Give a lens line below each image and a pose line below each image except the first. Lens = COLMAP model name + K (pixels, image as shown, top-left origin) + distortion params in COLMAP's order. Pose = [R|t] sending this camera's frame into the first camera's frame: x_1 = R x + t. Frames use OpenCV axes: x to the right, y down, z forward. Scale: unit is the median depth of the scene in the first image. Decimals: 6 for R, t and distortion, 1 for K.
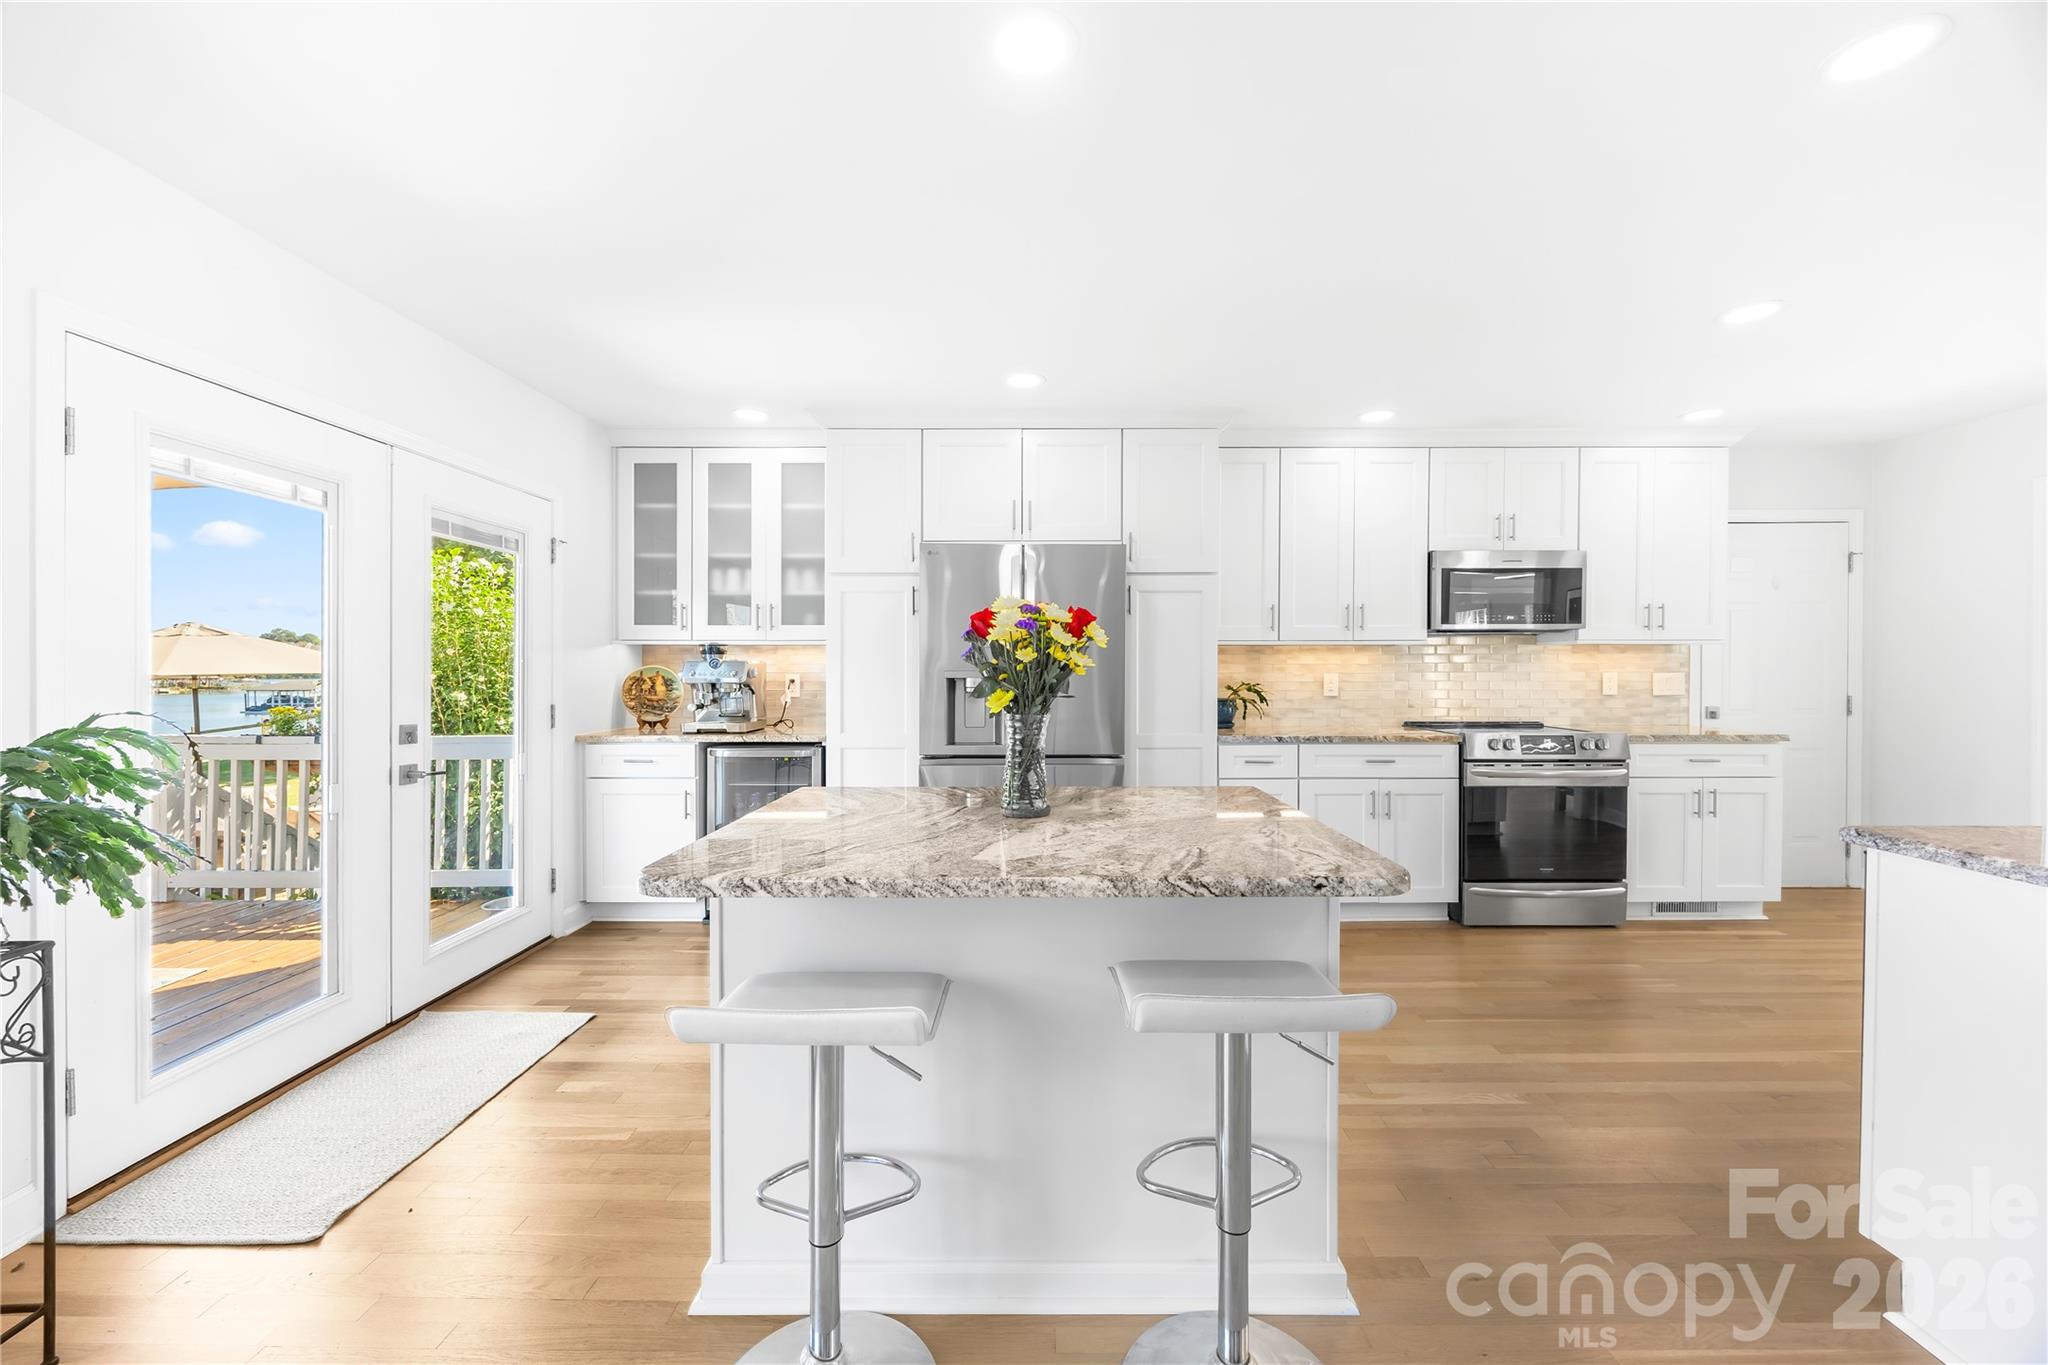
lens RADIAL K [[783.2, 0, 1032.0], [0, 783.2, 672.8], [0, 0, 1]] dist [-0.005127, 0.000214]
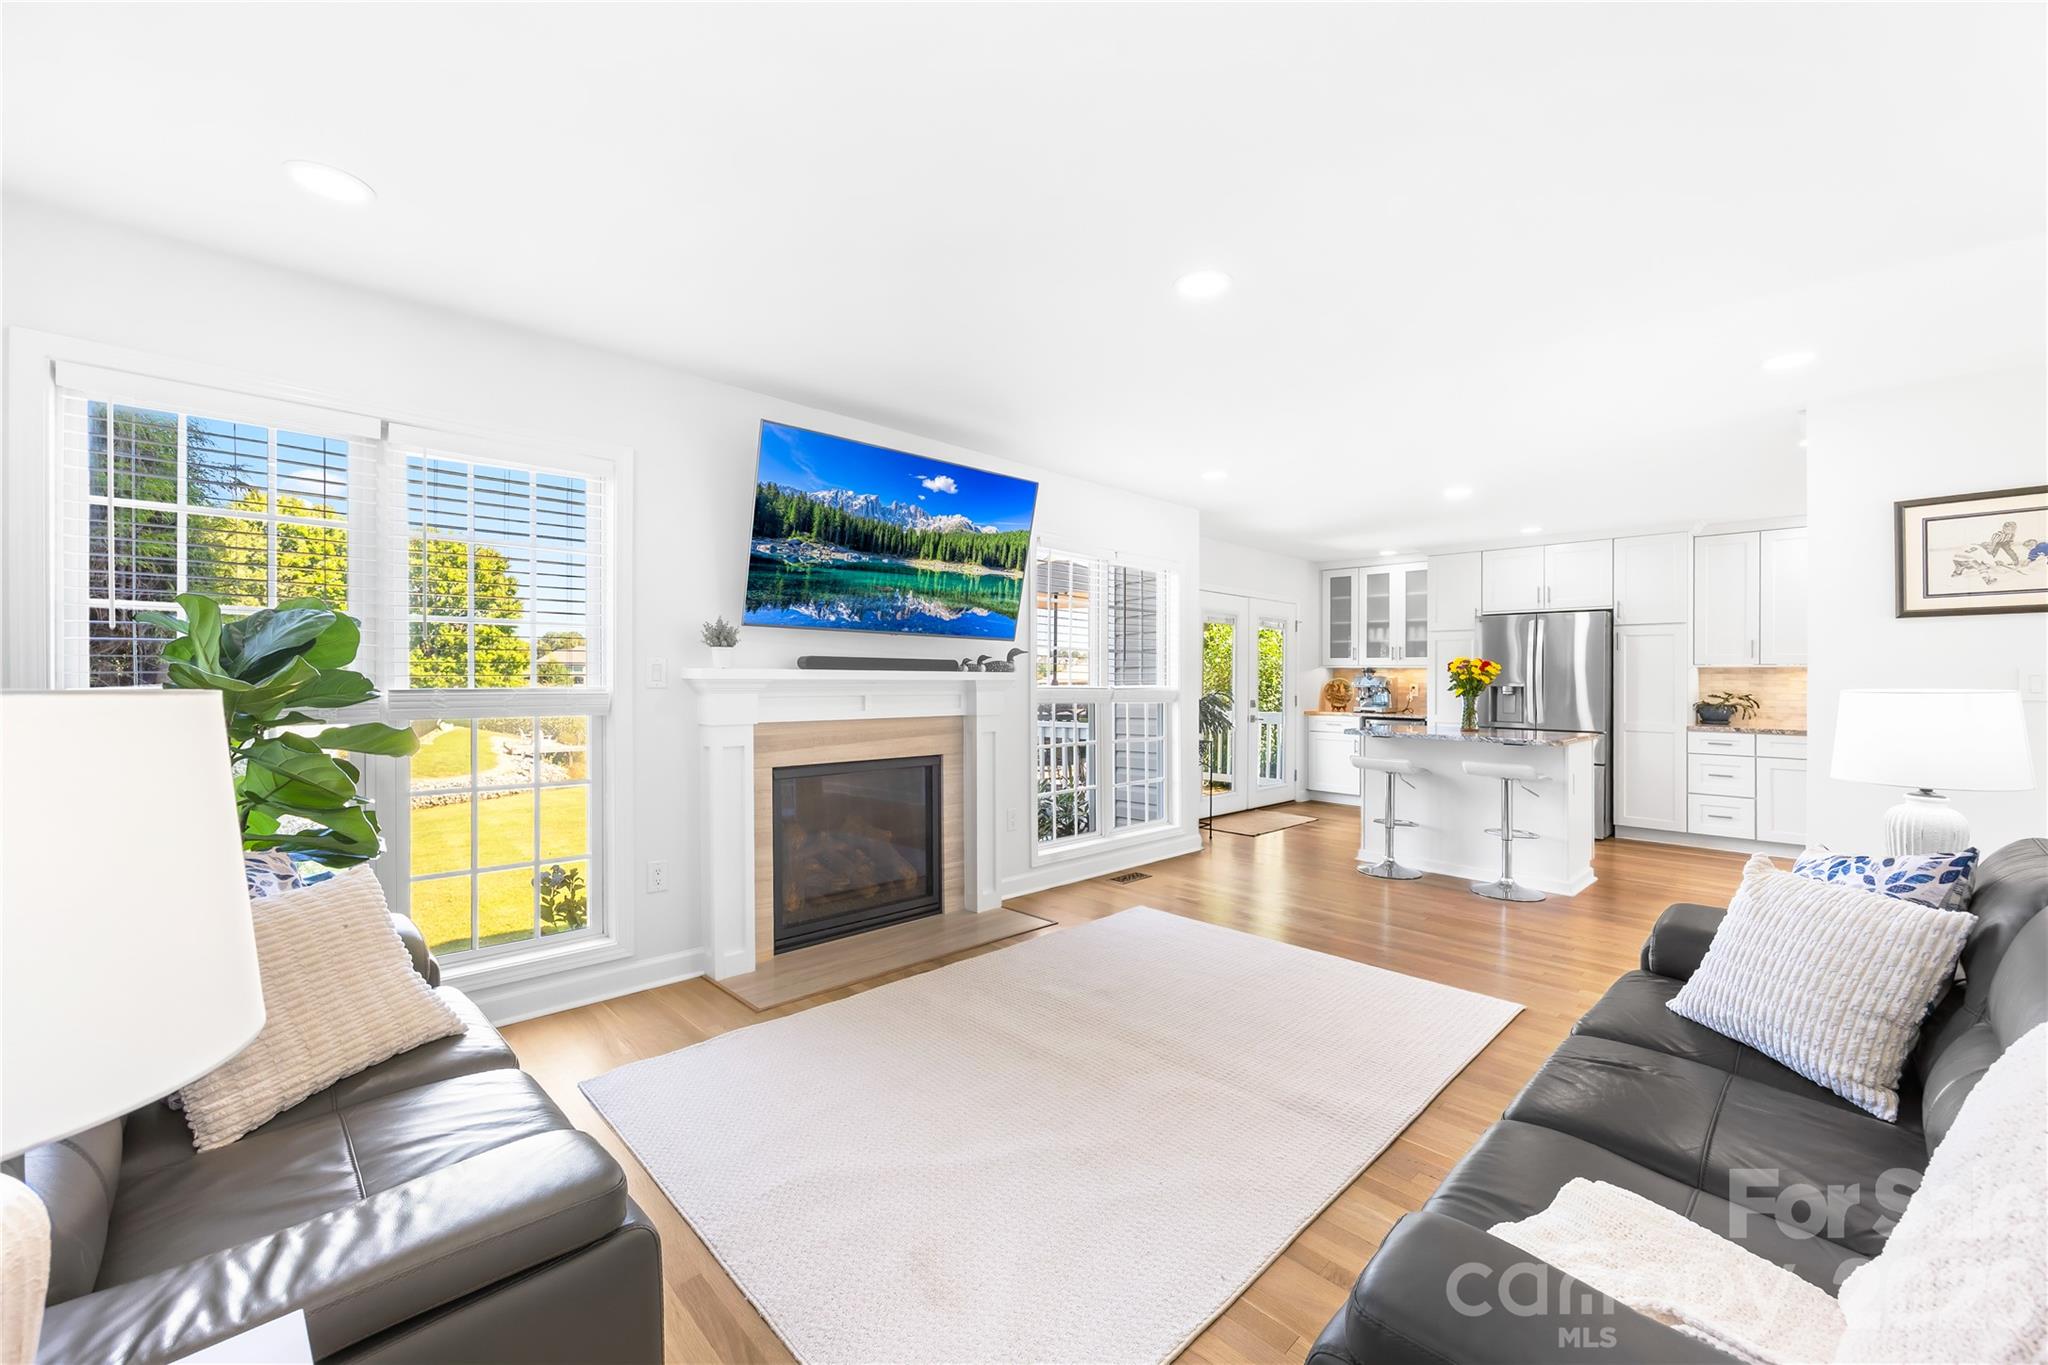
lens RADIAL K [[804.3, 0, 1039.6], [0, 804.3, 670.7], [0, 0, 1]] dist [0.001242, -0.000013]
pose [[0.699973, 0.001183, -0.714168, 0.449195], [-0.012431, 0.999867, -0.010527, 0.002553], [0.714061, 0.016247, 0.699895, -0.988683]]
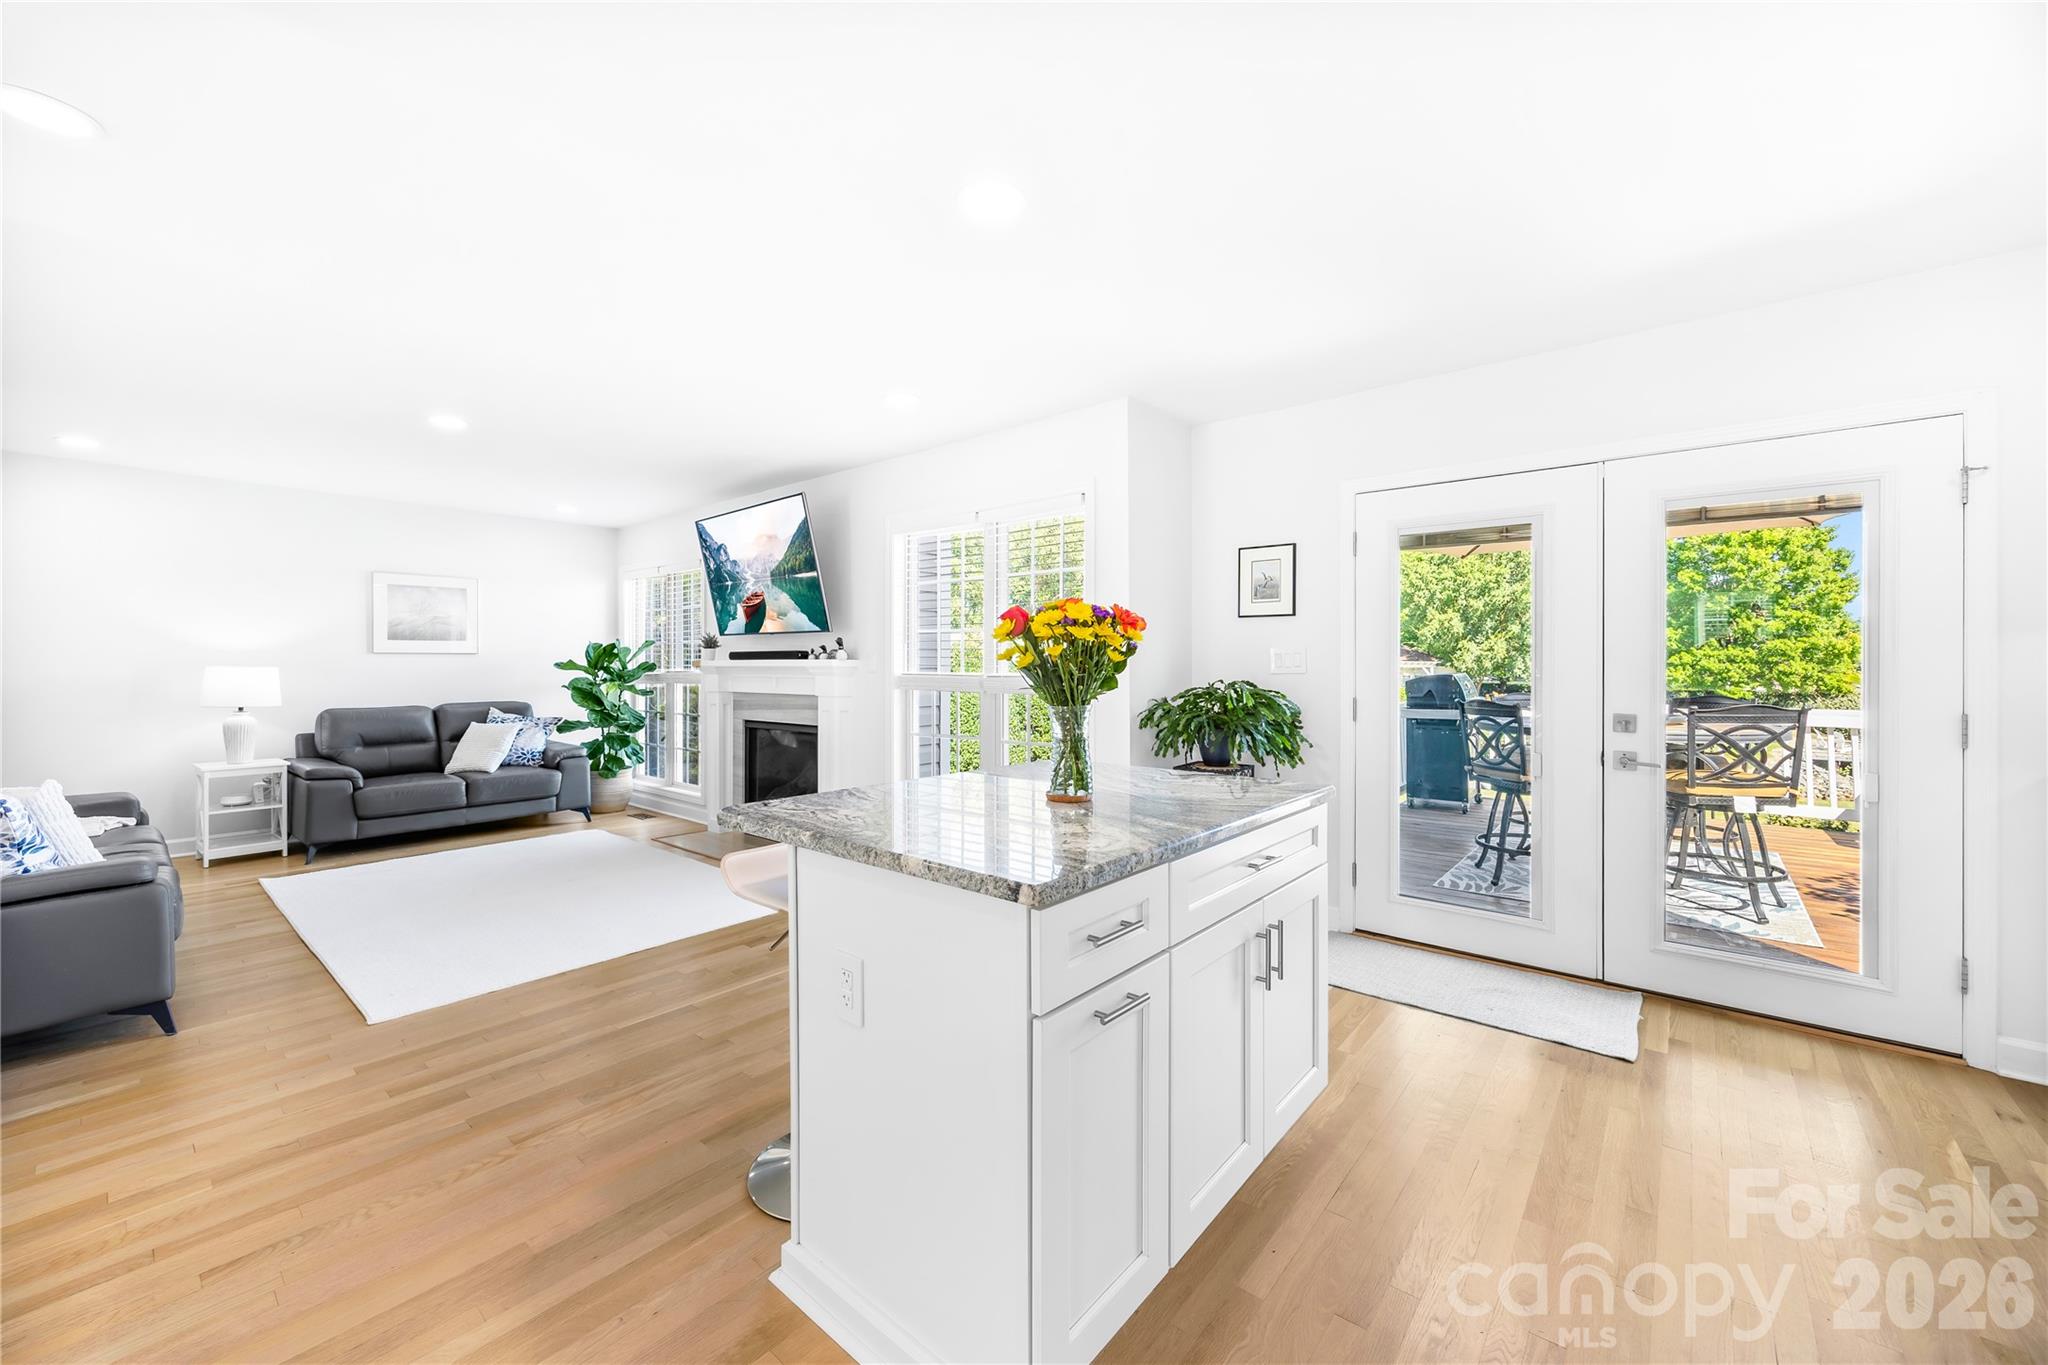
lens RADIAL K [[783.2, 0, 1020.8], [0, 783.2, 666.8], [0, 0, 1]] dist [-0.005127, 0.000214]
pose [[-0.645550, 0.004025, -0.763707, 0.382949], [-0.000930, 0.999981, 0.006055, -0.003185], [0.763717, 0.004619, -0.645534, 0.714478]]
